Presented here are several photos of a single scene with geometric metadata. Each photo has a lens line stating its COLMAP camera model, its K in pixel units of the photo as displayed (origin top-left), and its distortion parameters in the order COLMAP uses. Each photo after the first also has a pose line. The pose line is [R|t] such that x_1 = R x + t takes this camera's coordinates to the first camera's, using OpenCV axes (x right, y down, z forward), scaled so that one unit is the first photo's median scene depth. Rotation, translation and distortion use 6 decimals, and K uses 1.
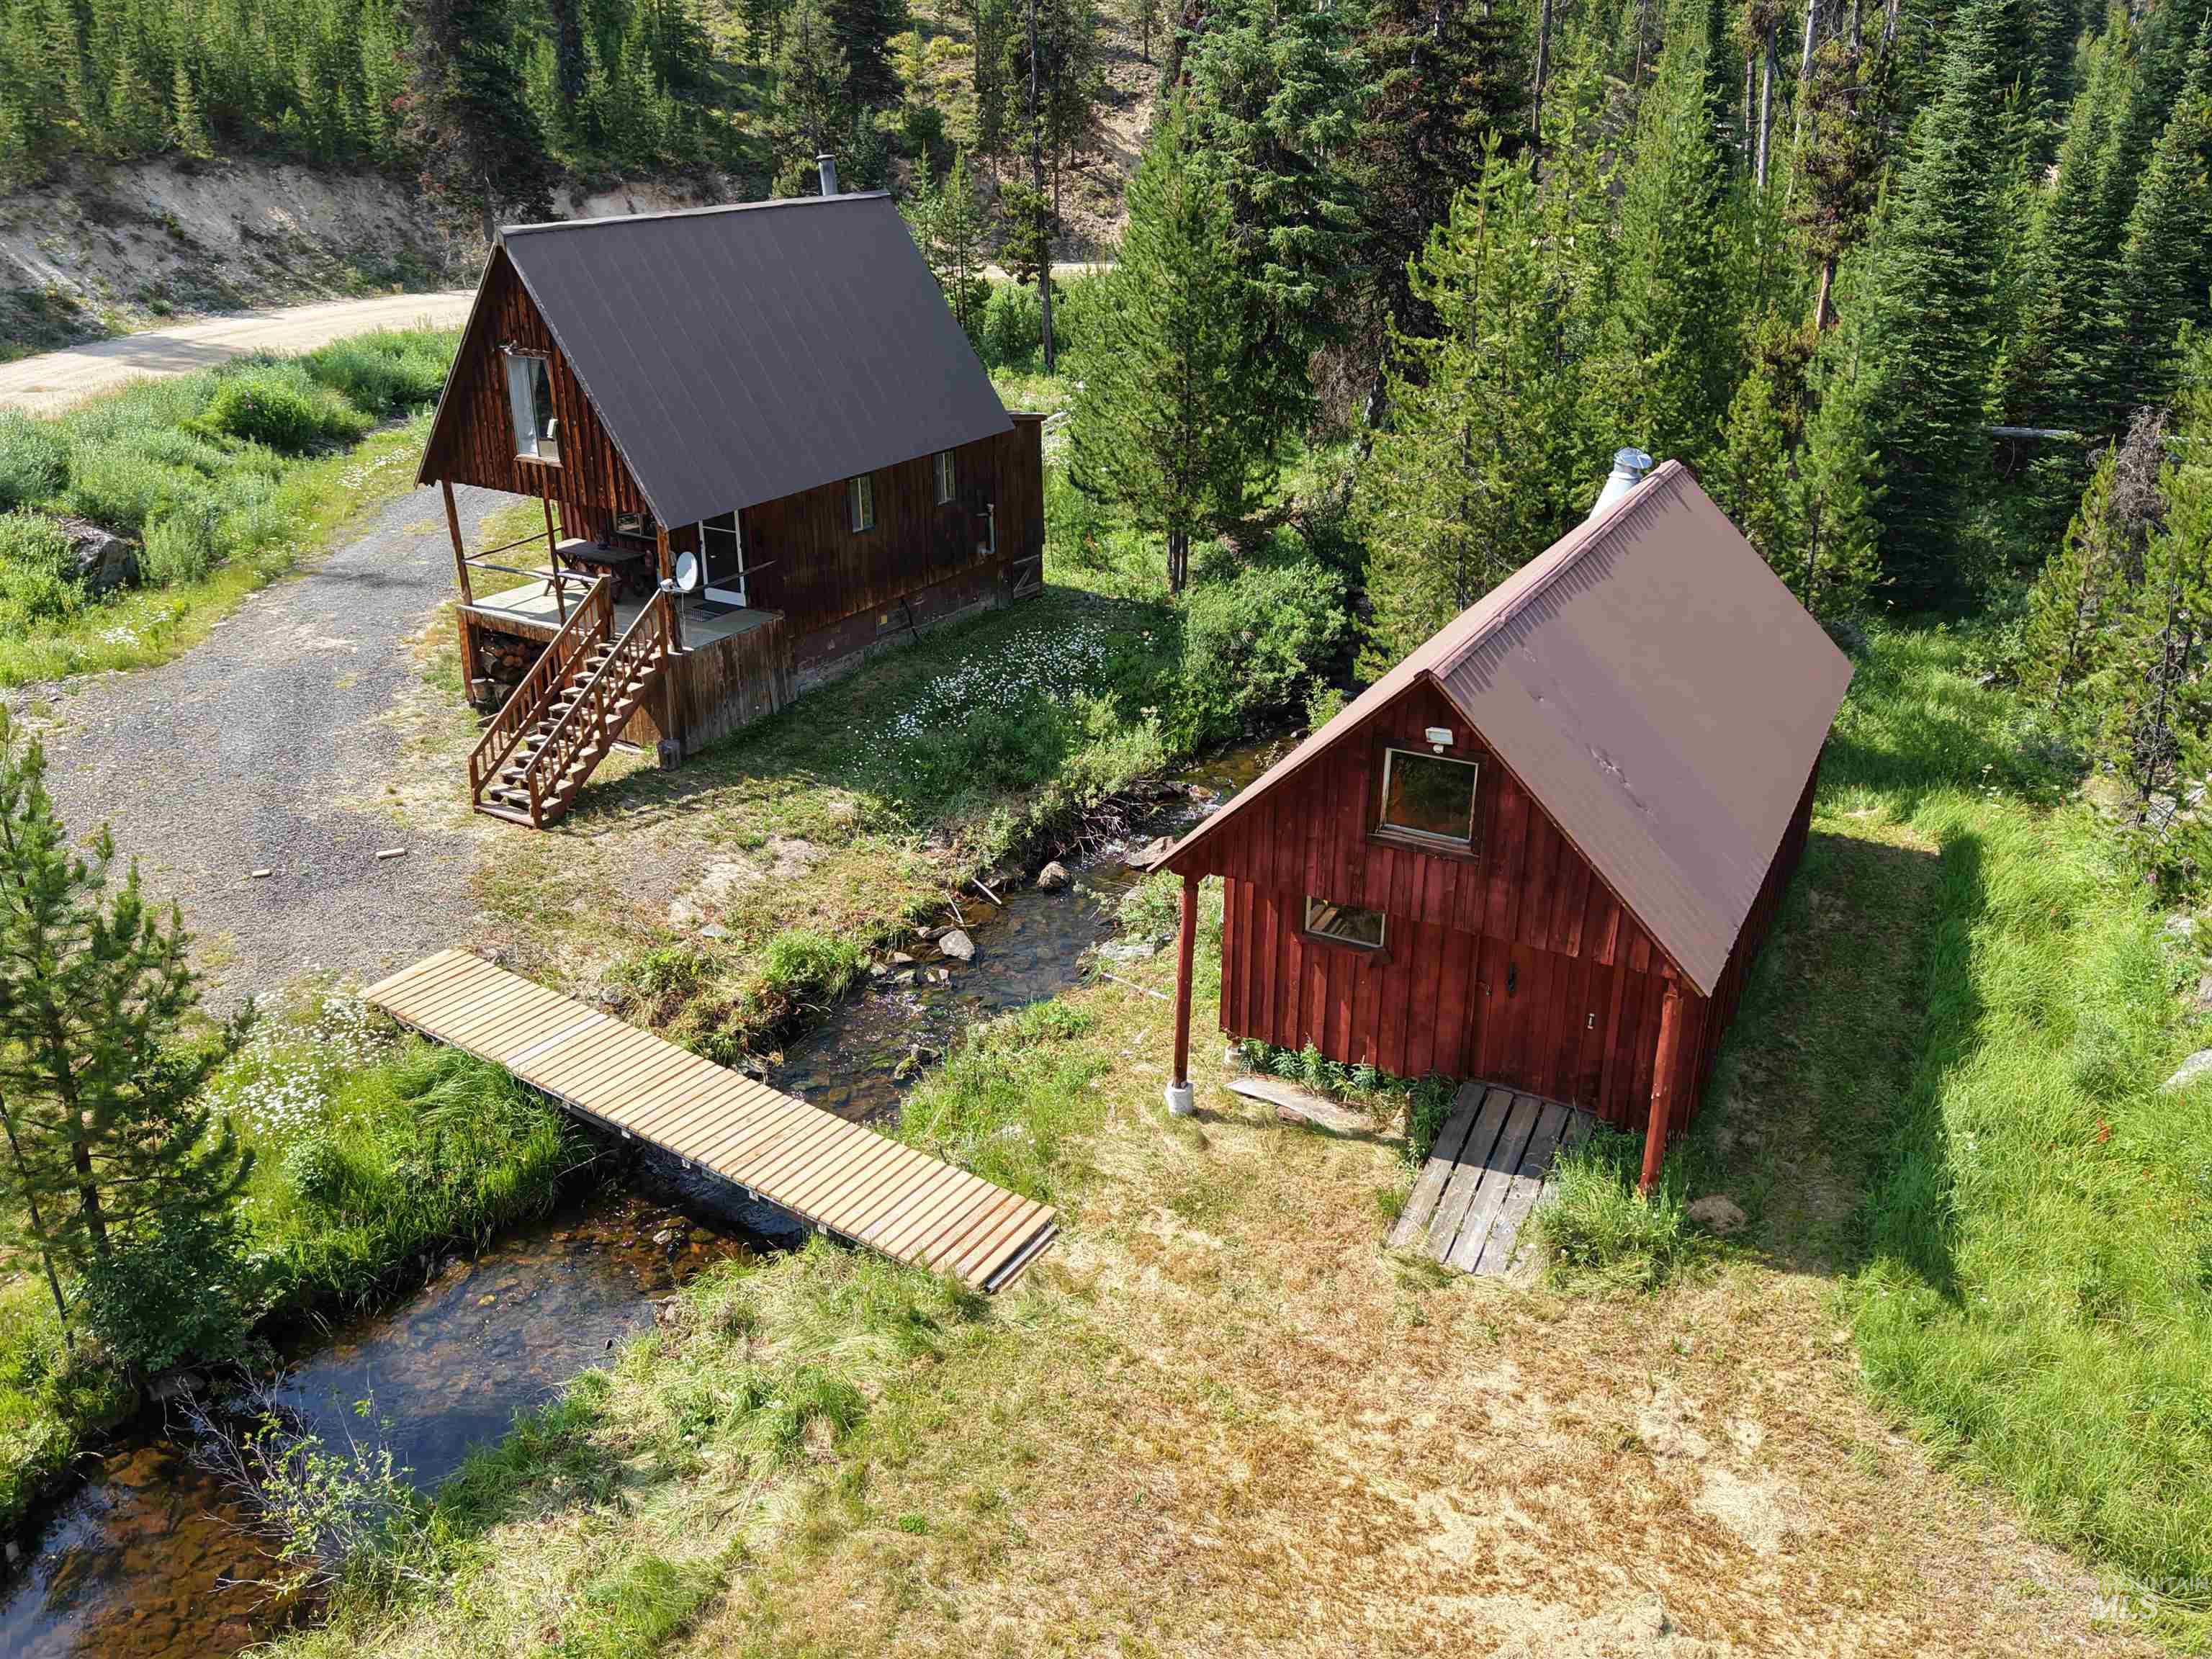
lens RADIAL K [[1718.8, 0, 1106.0], [0, 1718.8, 829.5], [0, 0, 1]] dist [0.091448, -0.169738]
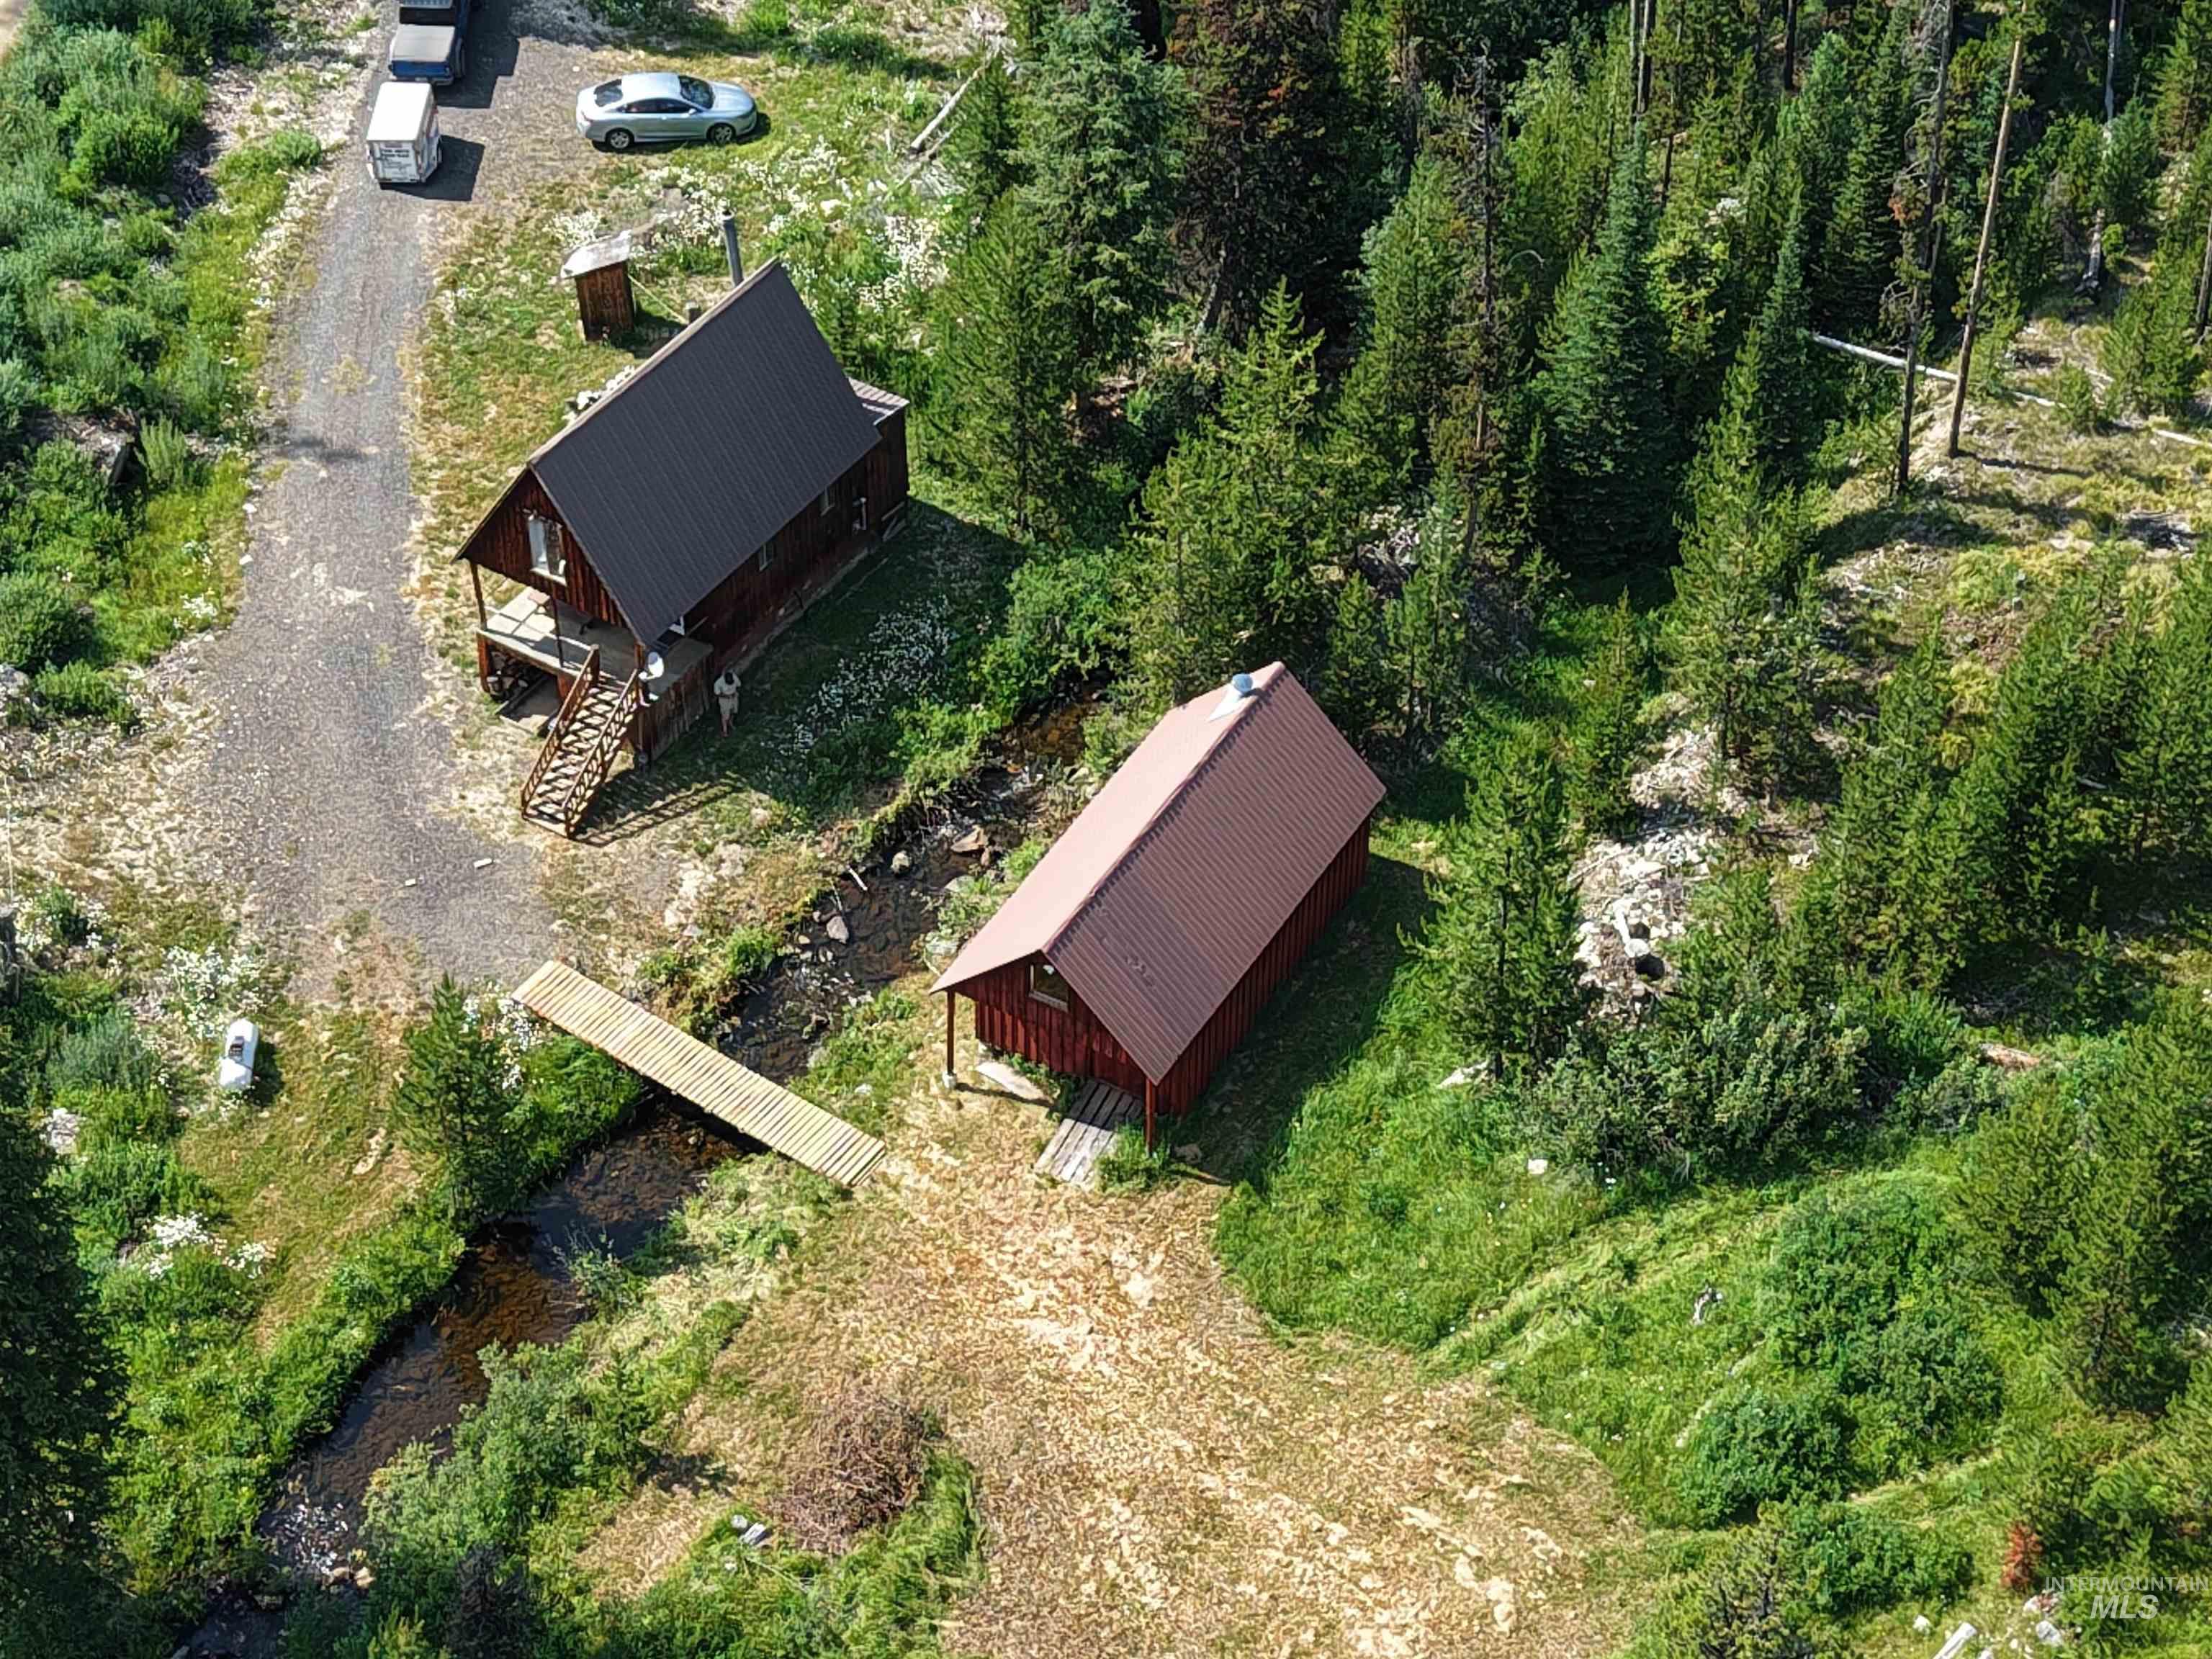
lens RADIAL K [[3792.3, 0, 1106.0], [0, 3792.3, 829.5], [0, 0, 1]] dist [0.422411, -2.766758]
pose [[0.999634, 0.023337, -0.013665, 0.270617], [-0.017656, 0.945937, 0.323869, -1.510164], [0.020484, -0.323510, 0.946003, -2.992096]]
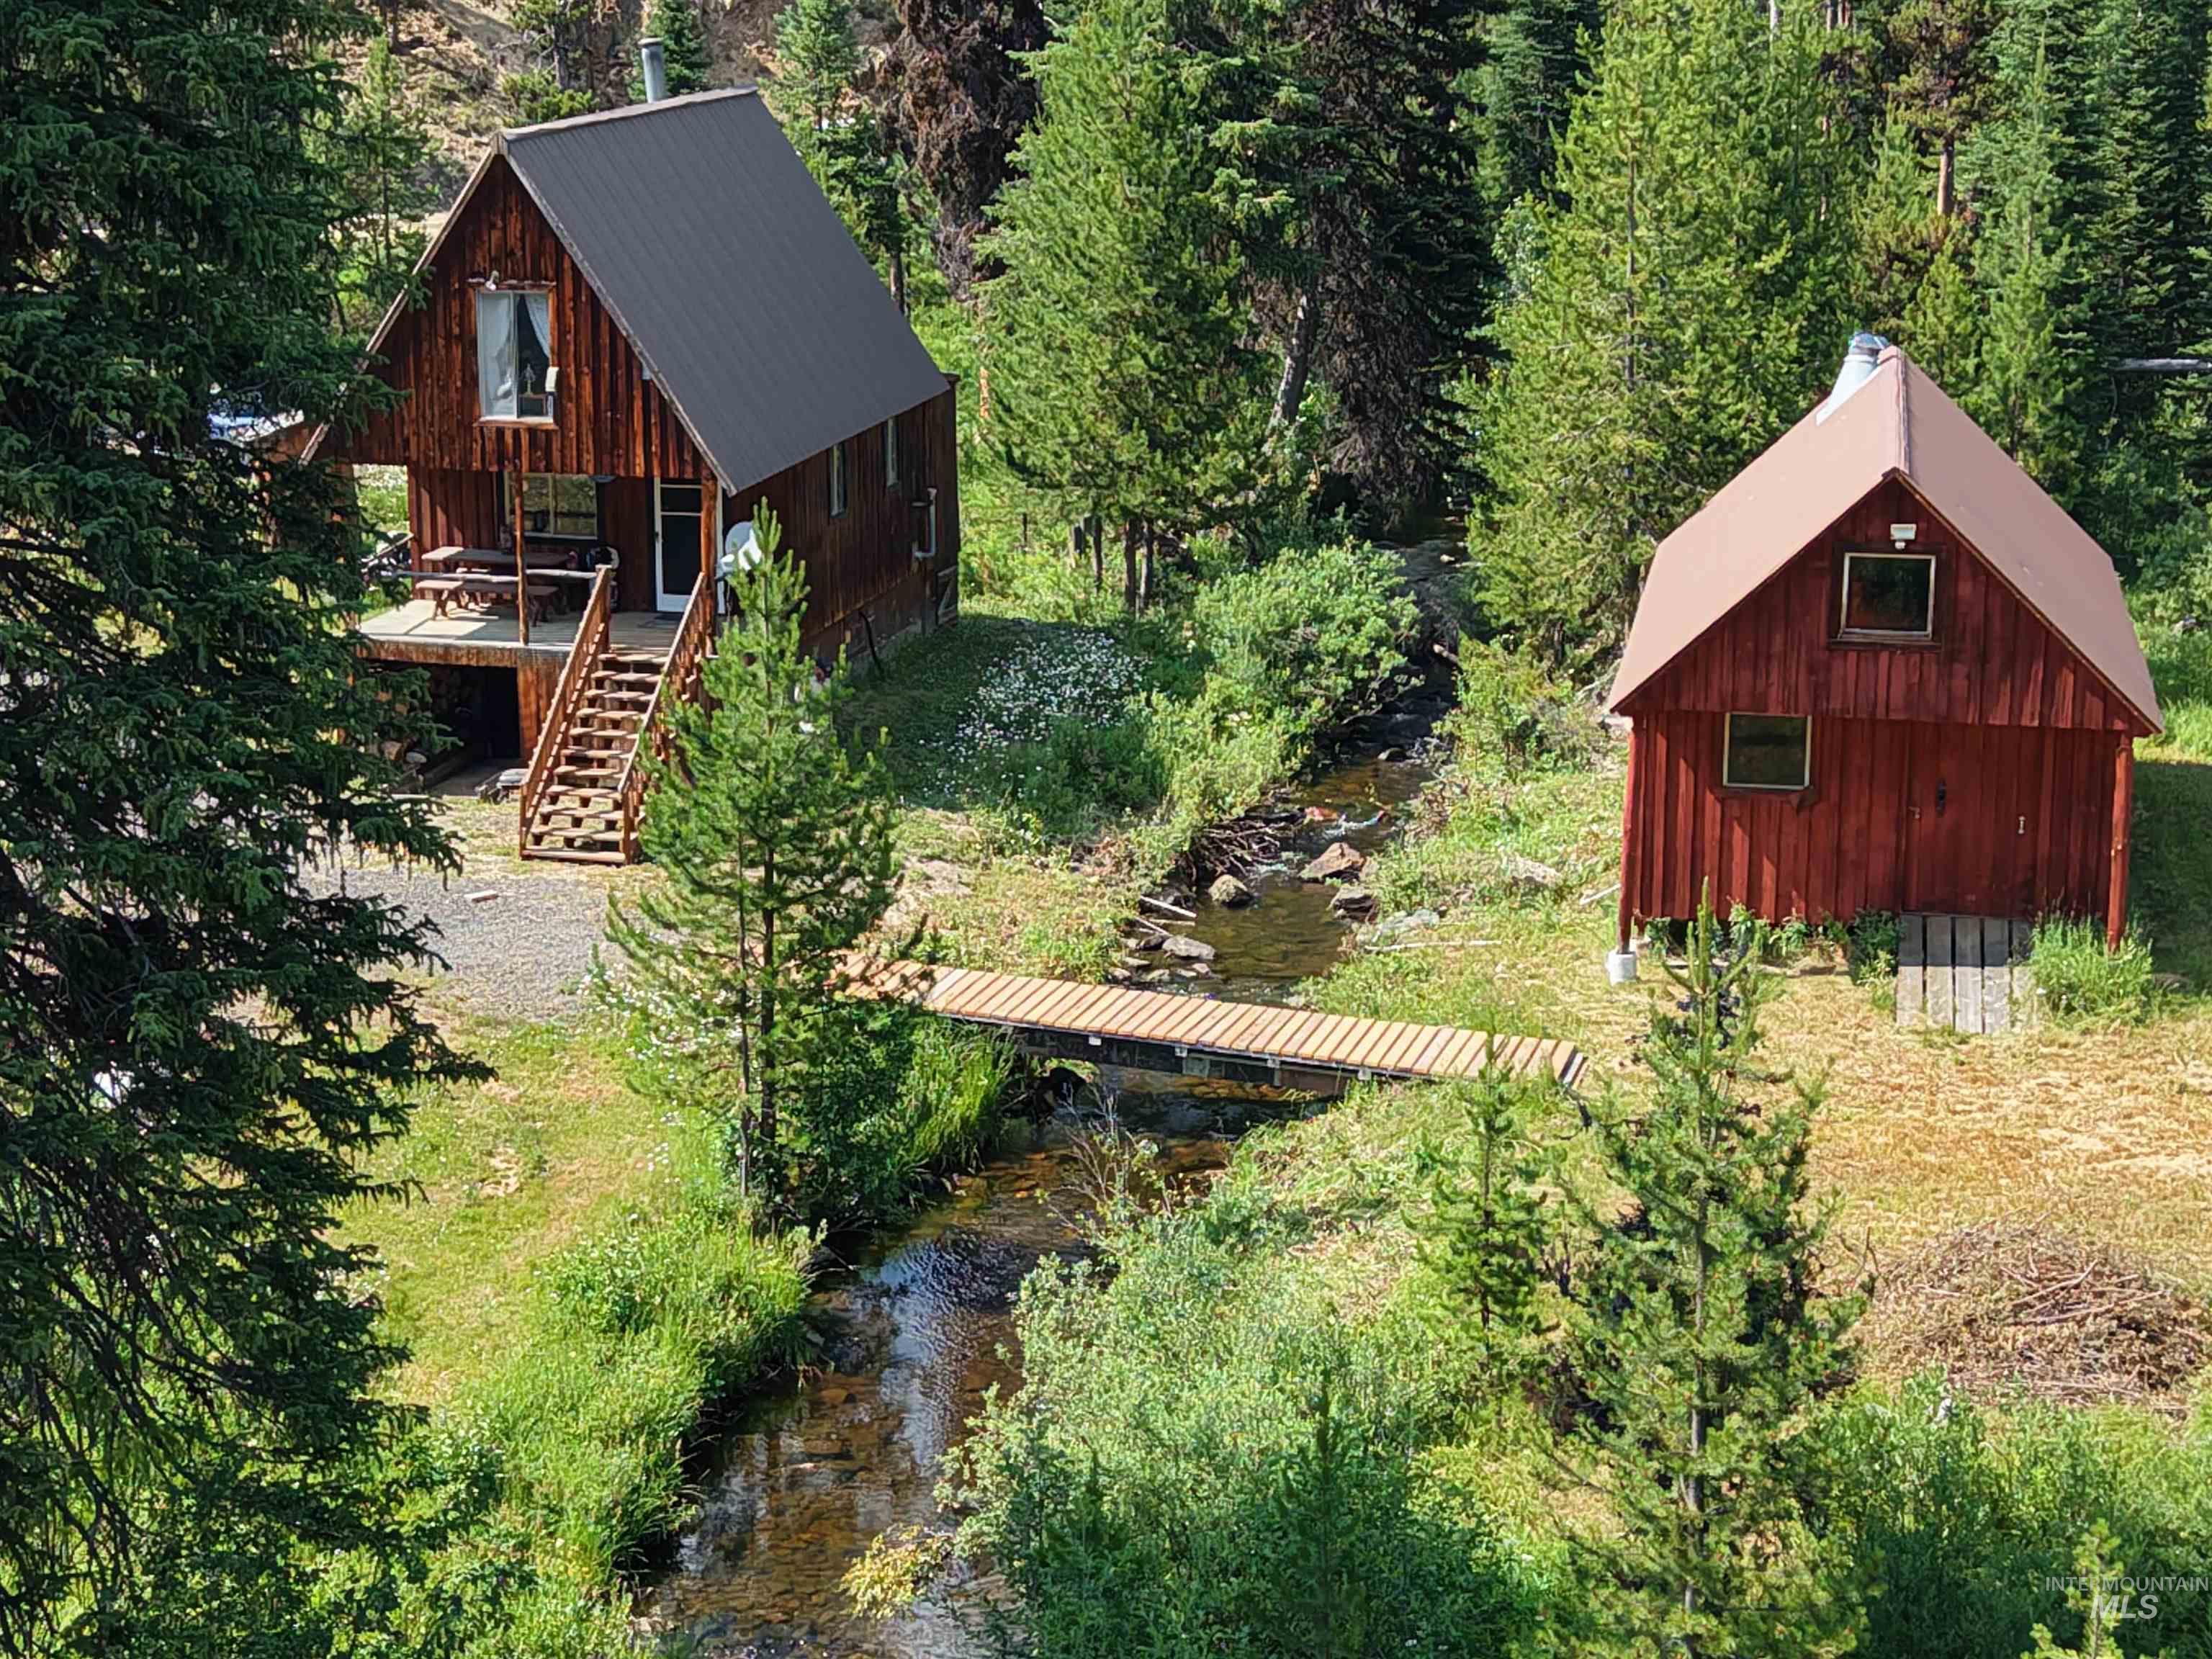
lens RADIAL K [[3792.3, 0, 1106.0], [0, 3792.3, 829.5], [0, 0, 1]] dist [0.422411, -2.766758]
pose [[0.958887, -0.071934, 0.274521, -0.792671], [0.115378, 0.982603, -0.145533, 0.348090], [-0.259277, 0.171223, 0.950504, -0.943223]]
